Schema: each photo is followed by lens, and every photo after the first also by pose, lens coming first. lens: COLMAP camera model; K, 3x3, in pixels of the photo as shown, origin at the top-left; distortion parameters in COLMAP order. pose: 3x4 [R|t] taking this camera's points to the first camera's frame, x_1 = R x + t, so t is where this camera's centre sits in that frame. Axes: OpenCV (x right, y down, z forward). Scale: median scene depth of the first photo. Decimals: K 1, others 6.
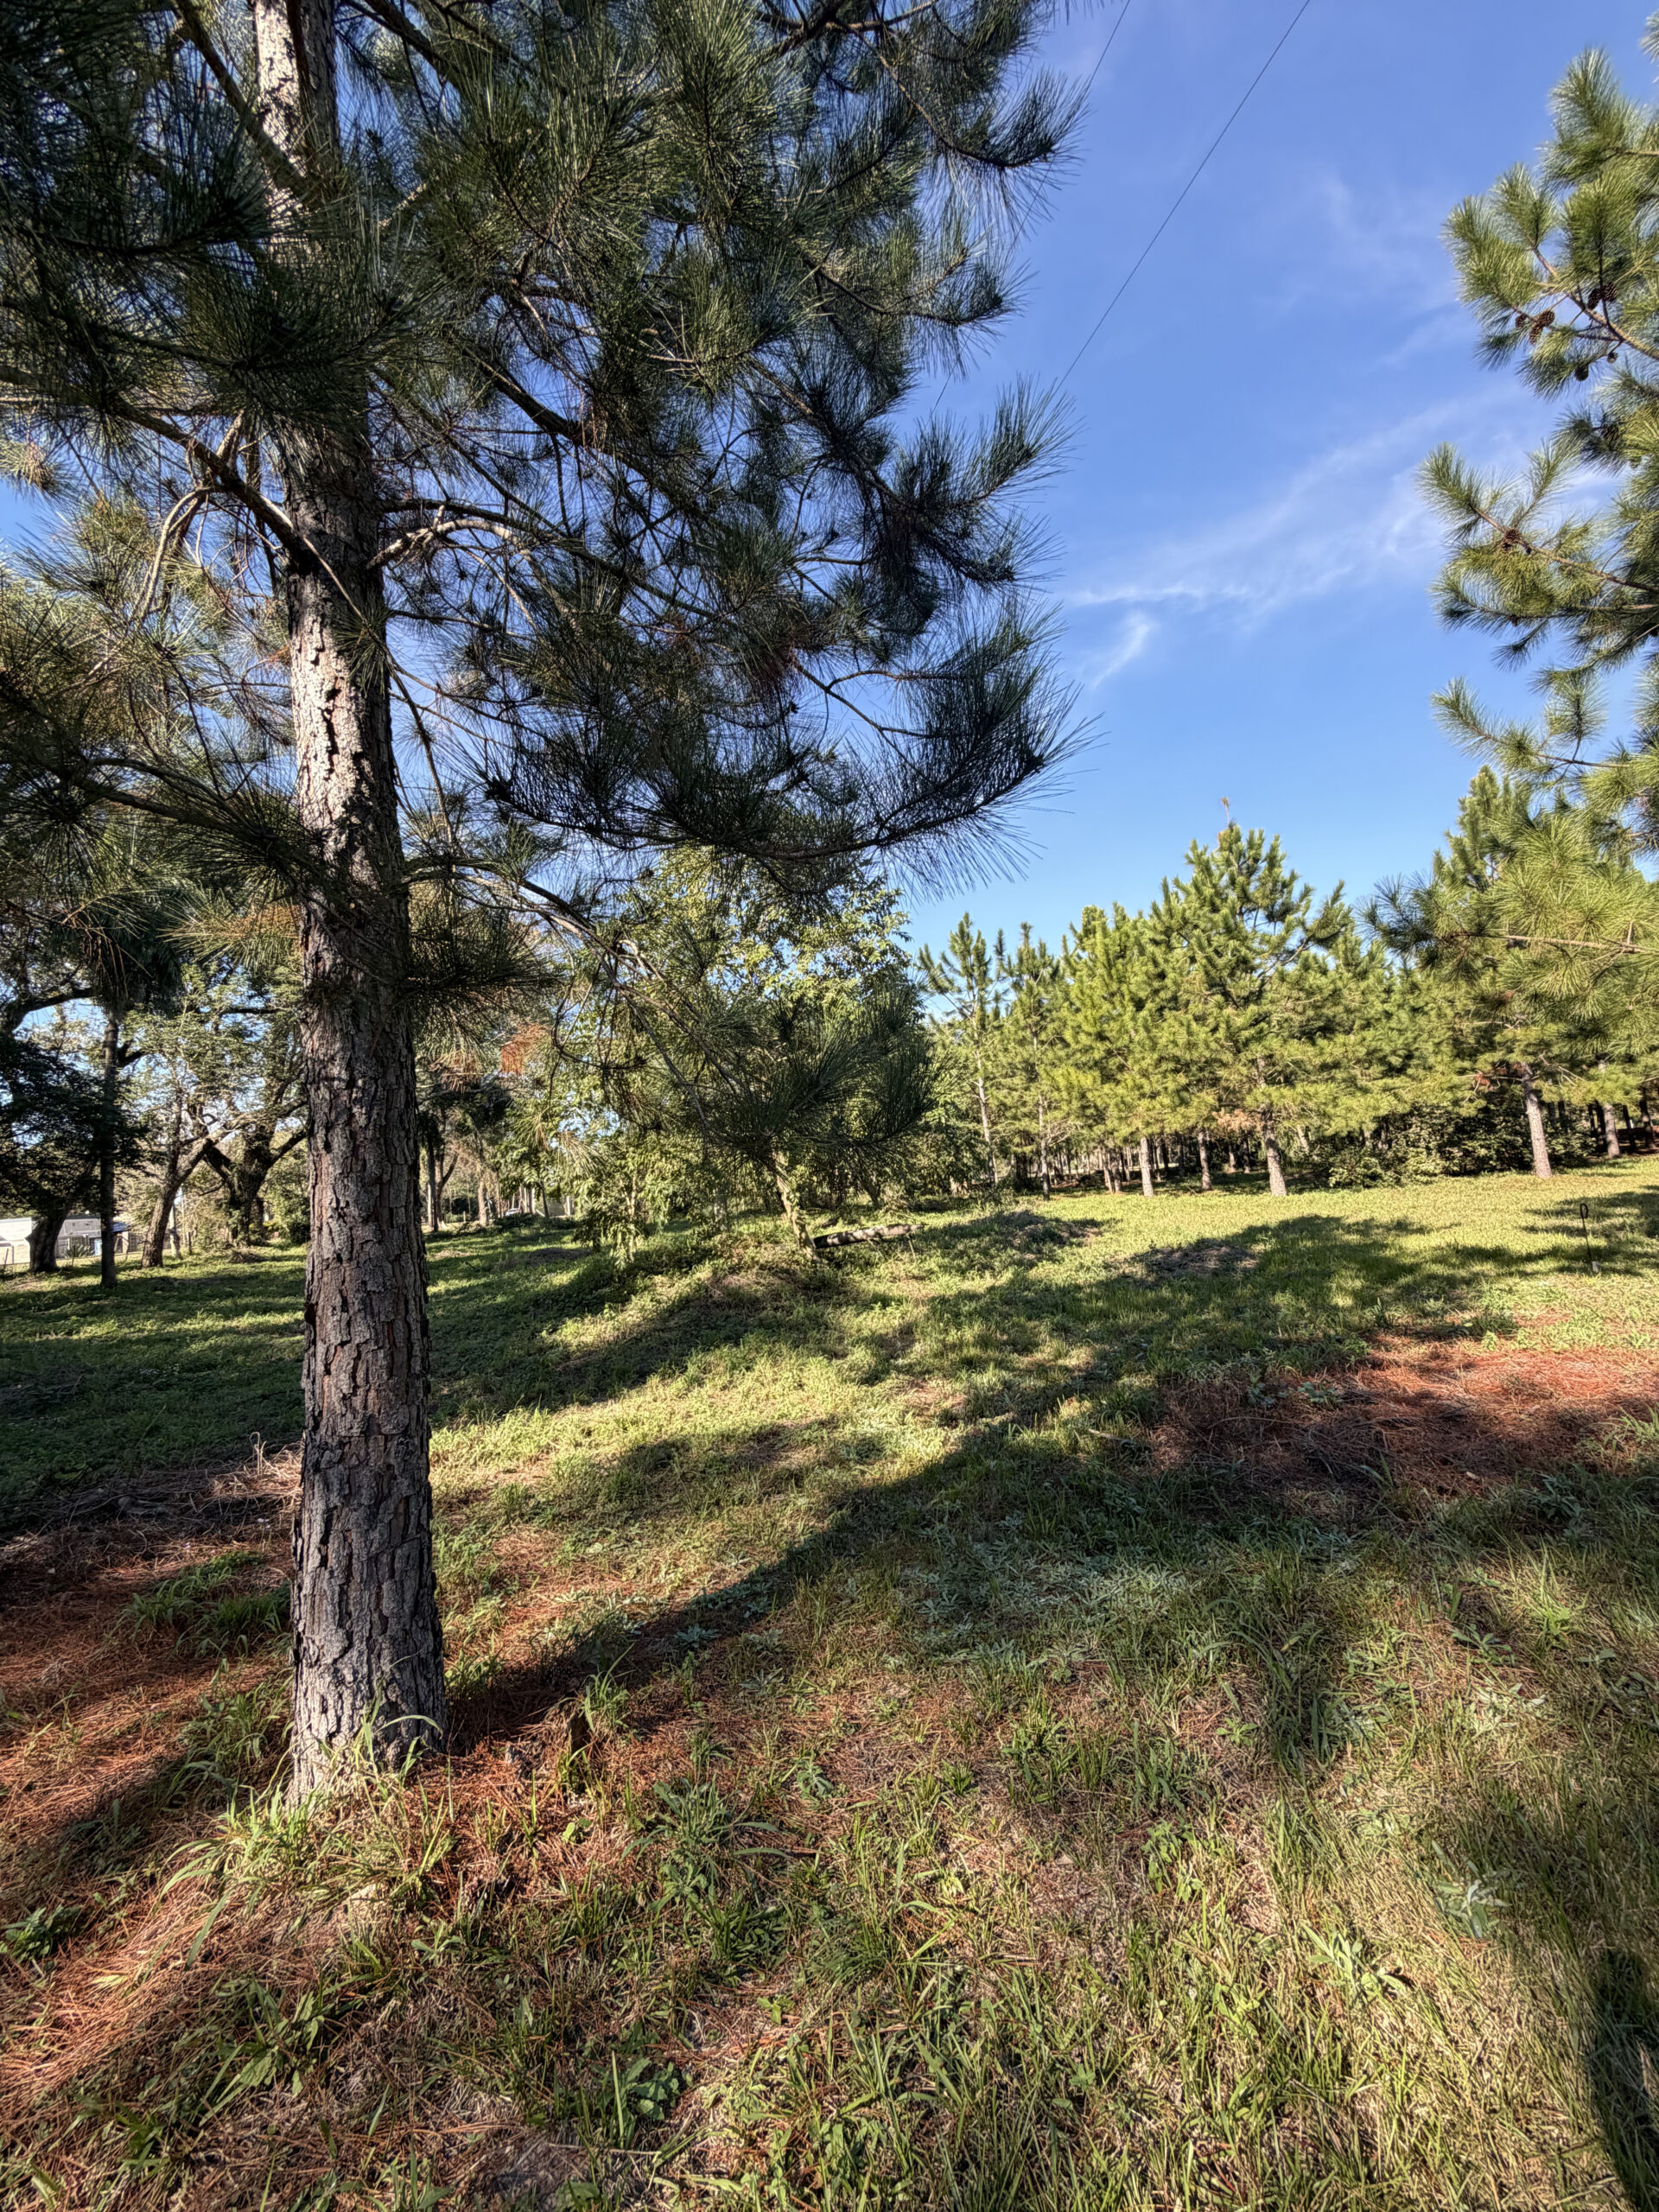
lens RADIAL K [[880.8, 0, 824.3], [0, 880.8, 1091.1], [0, 0, 1]] dist [-0.000713, 0.000371]
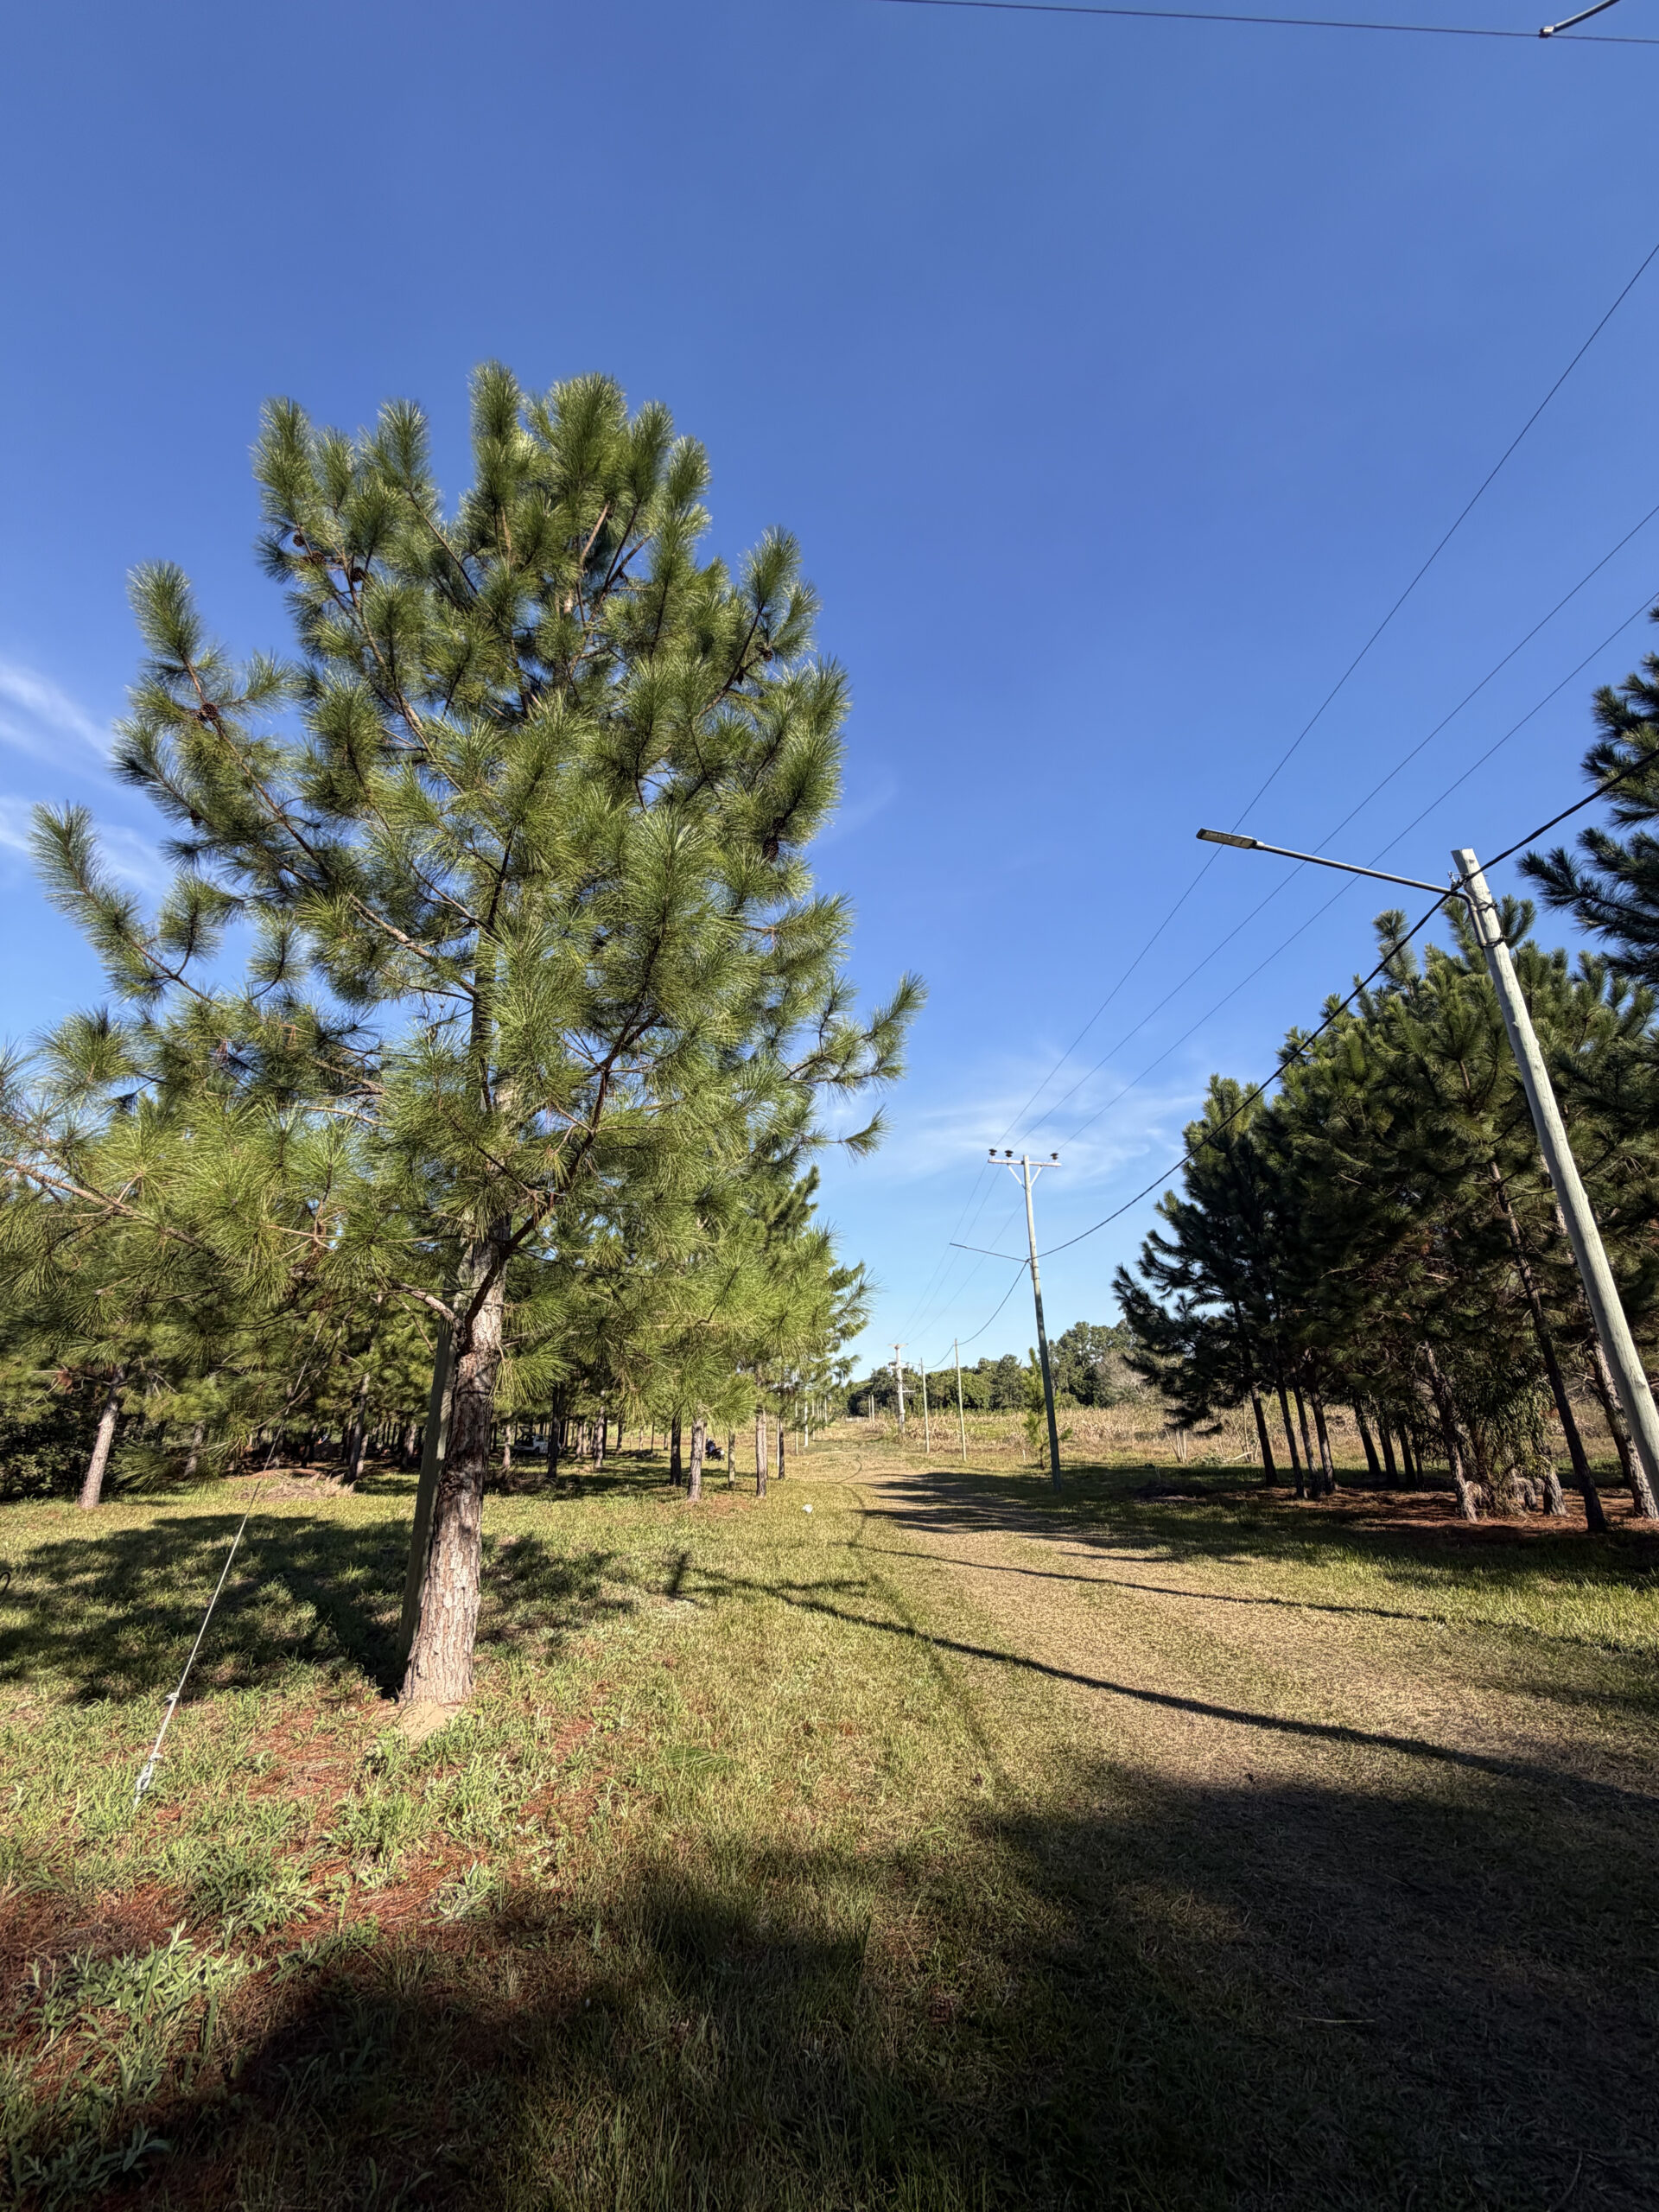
lens RADIAL K [[876.5, 0, 823.3], [0, 876.5, 1100.3], [0, 0, 1]] dist [0.001412, -0.000195]
pose [[0.277941, 0.399042, 0.873793, 0.107288], [-0.100544, 0.916723, -0.386665, -0.004963], [-0.955322, 0.019616, 0.294916, 0.057129]]
